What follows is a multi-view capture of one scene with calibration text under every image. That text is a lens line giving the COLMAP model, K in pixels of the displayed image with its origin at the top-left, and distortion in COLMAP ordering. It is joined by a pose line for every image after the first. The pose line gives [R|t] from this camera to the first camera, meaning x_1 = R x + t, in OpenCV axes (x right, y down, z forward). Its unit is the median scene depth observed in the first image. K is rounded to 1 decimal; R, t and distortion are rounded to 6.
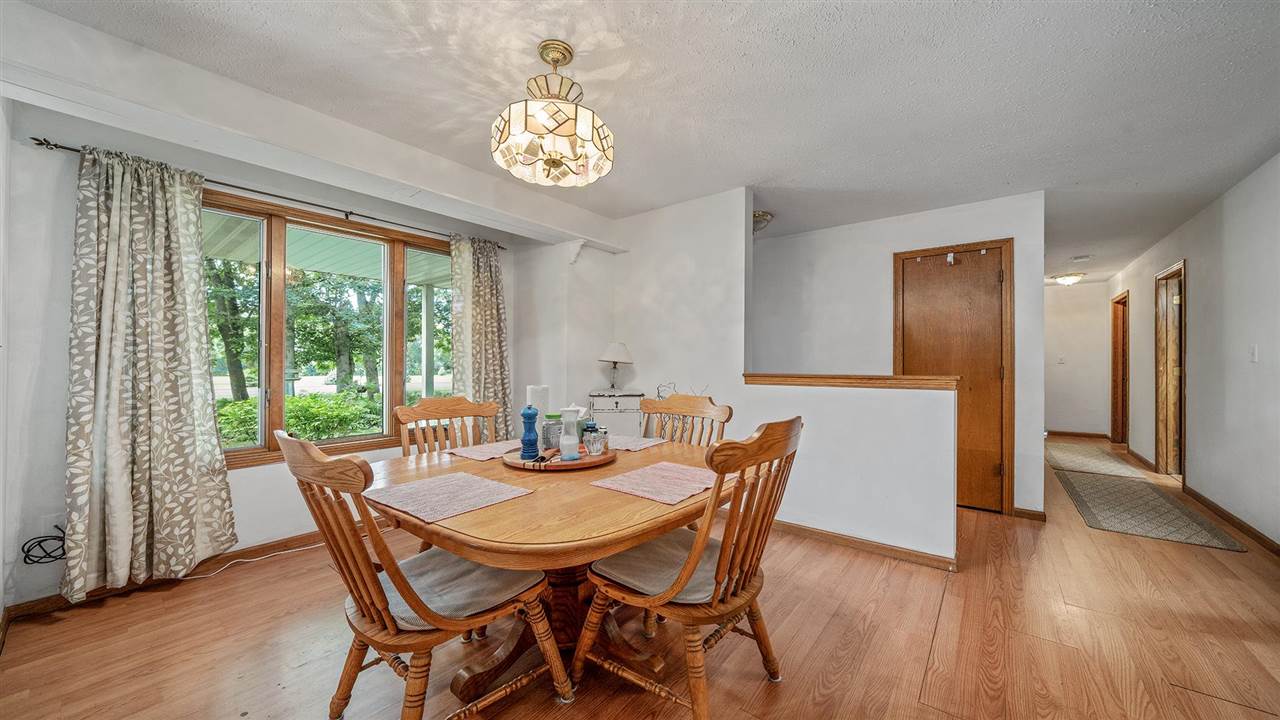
lens RADIAL K [[447.7, 0, 640.4], [0, 447.7, 357.6], [0, 0, 1]] dist [-0.002244, 0.000136]
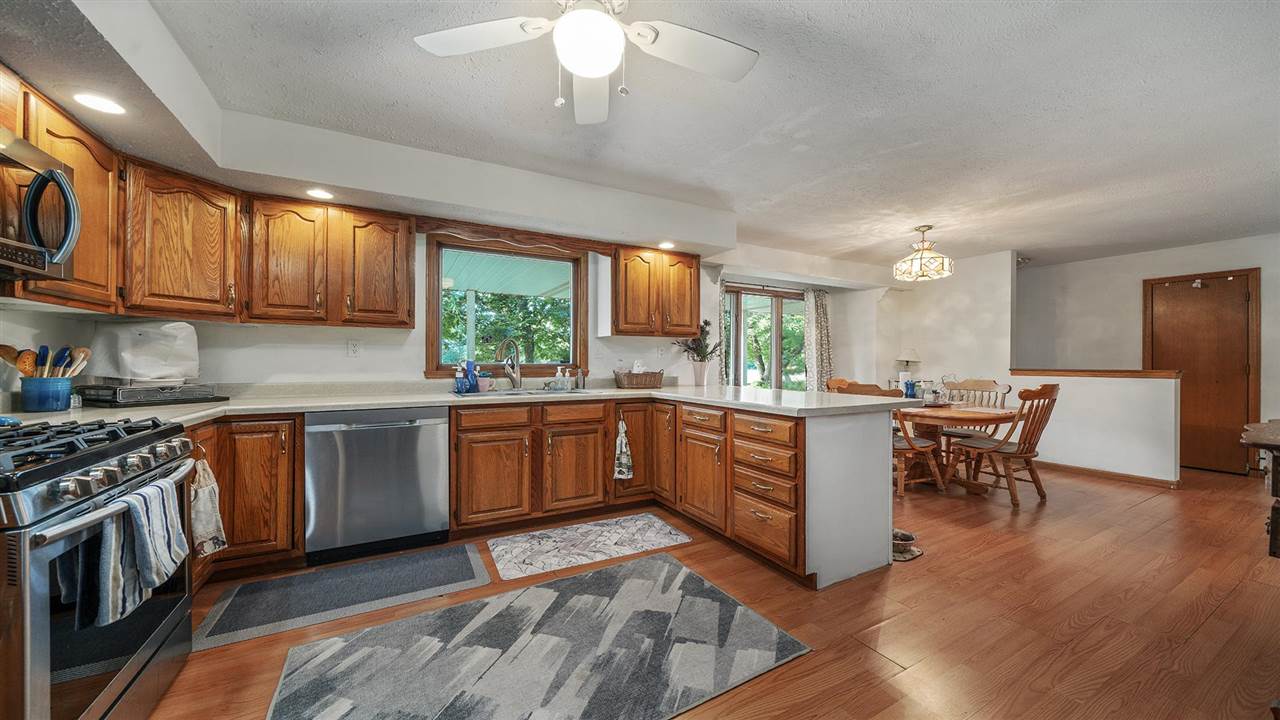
lens RADIAL K [[447.7, 0, 641.1], [0, 447.7, 359.8], [0, 0, 1]] dist [-0.002244, 0.000136]
pose [[0.924255, -0.000469, -0.381775, -0.354208], [0.004035, 0.999955, 0.008538, -0.012489], [0.381754, -0.009431, 0.924216, -0.917019]]
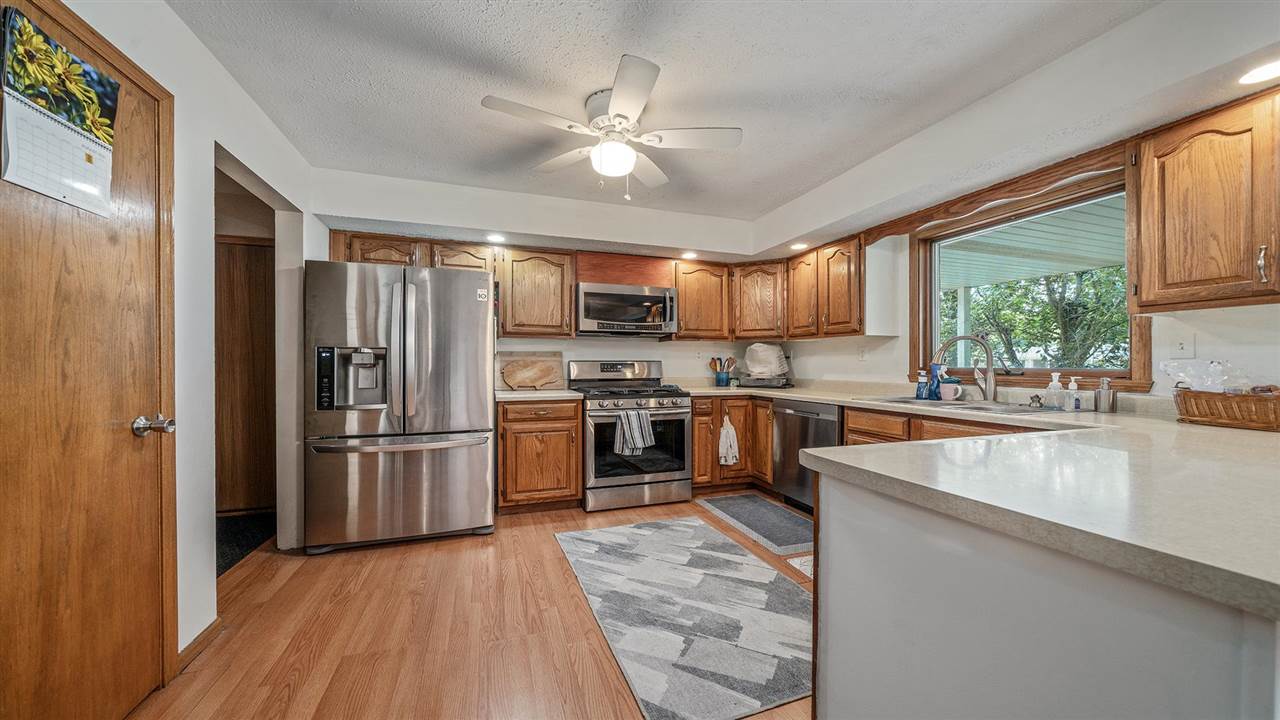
lens RADIAL K [[447.7, 0, 643.2], [0, 447.7, 366.7], [0, 0, 1]] dist [-0.002244, 0.000136]
pose [[-0.525442, 0.000020, -0.850830, 0.415884], [0.007747, 0.999959, -0.004761, 0.020916], [0.850794, -0.009093, -0.525420, 0.866671]]
